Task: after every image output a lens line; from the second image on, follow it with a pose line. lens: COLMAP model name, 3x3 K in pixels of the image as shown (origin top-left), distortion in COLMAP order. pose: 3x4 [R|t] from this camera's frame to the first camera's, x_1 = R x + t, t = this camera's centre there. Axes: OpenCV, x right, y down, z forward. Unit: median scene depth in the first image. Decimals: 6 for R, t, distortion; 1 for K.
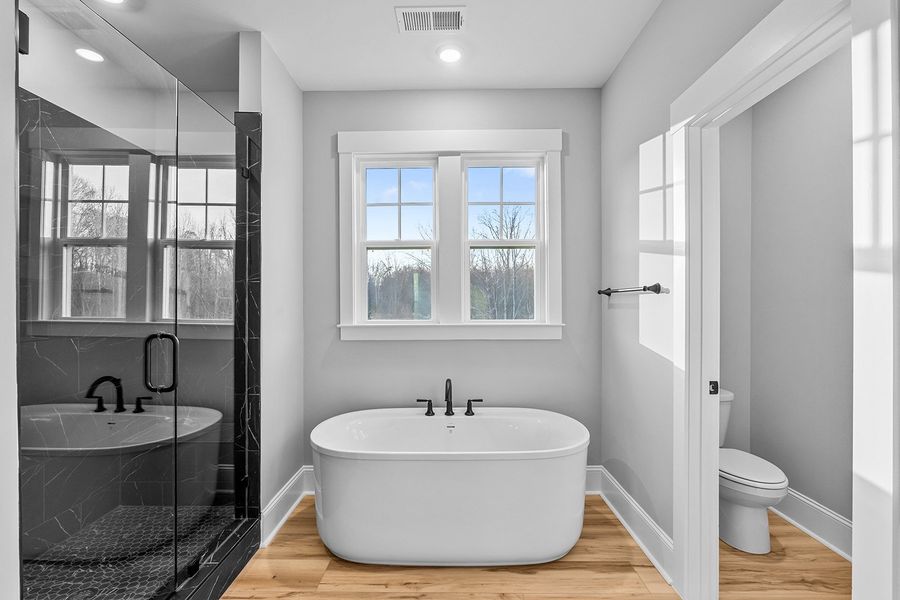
lens RADIAL K [[401.2, 0, 453.0], [0, 401.2, 303.1], [0, 0, 1]] dist [-0.001130, -0.000361]
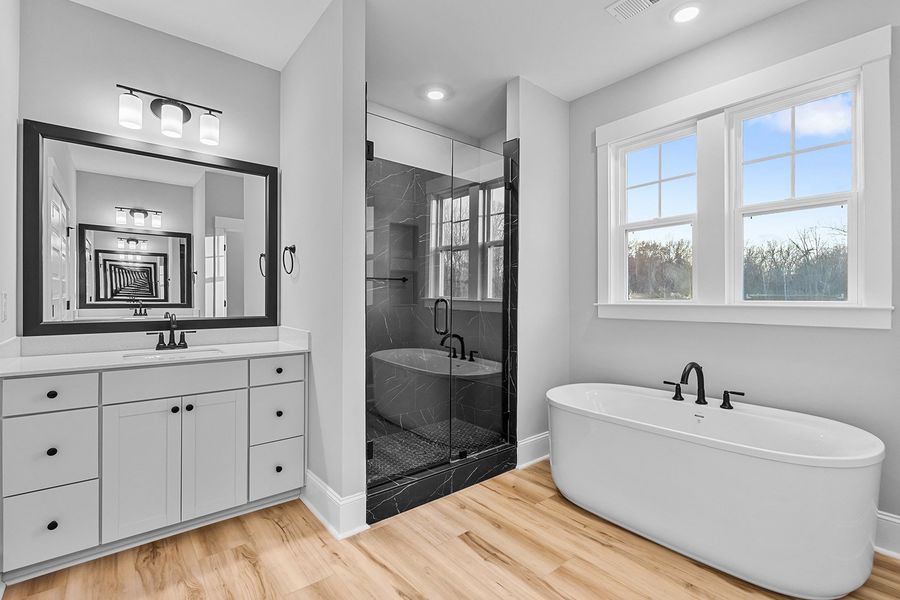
lens RADIAL K [[414.2, 0, 453.1], [0, 414.2, 295.5], [0, 0, 1]] dist [-0.003248, -0.000025]
pose [[0.644976, -0.001854, -0.764201, 0.342793], [-0.003495, 0.999979, -0.005376, 0.041061], [0.764195, 0.006139, 0.644956, -0.031185]]
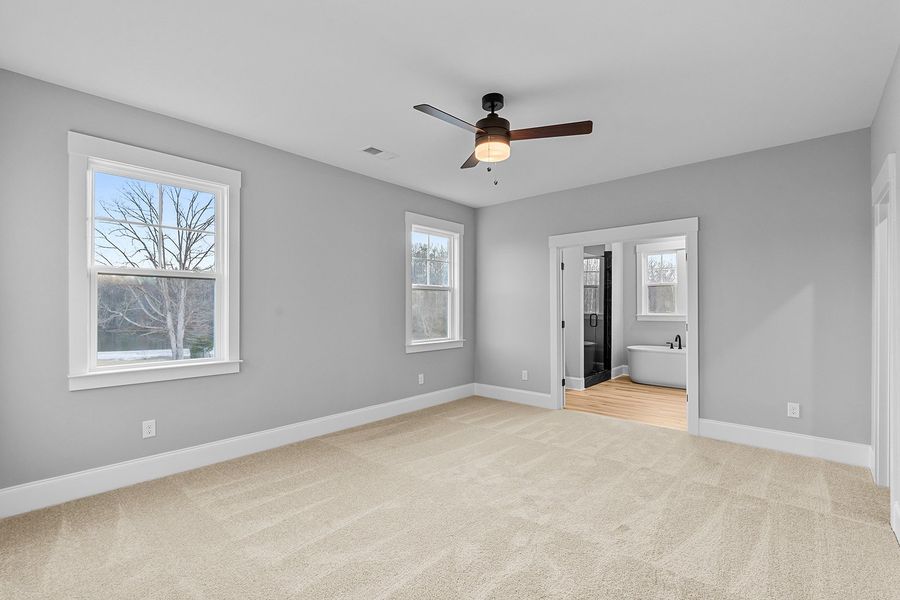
lens RADIAL K [[408.0, 0, 452.7], [0, 408.0, 303.7], [0, 0, 1]] dist [-0.002652, -0.000203]
pose [[0.750092, -0.005782, -0.661308, 0.646845], [0.001996, 0.999977, -0.006478, -0.006994], [0.661330, 0.003539, 0.750087, -2.018513]]
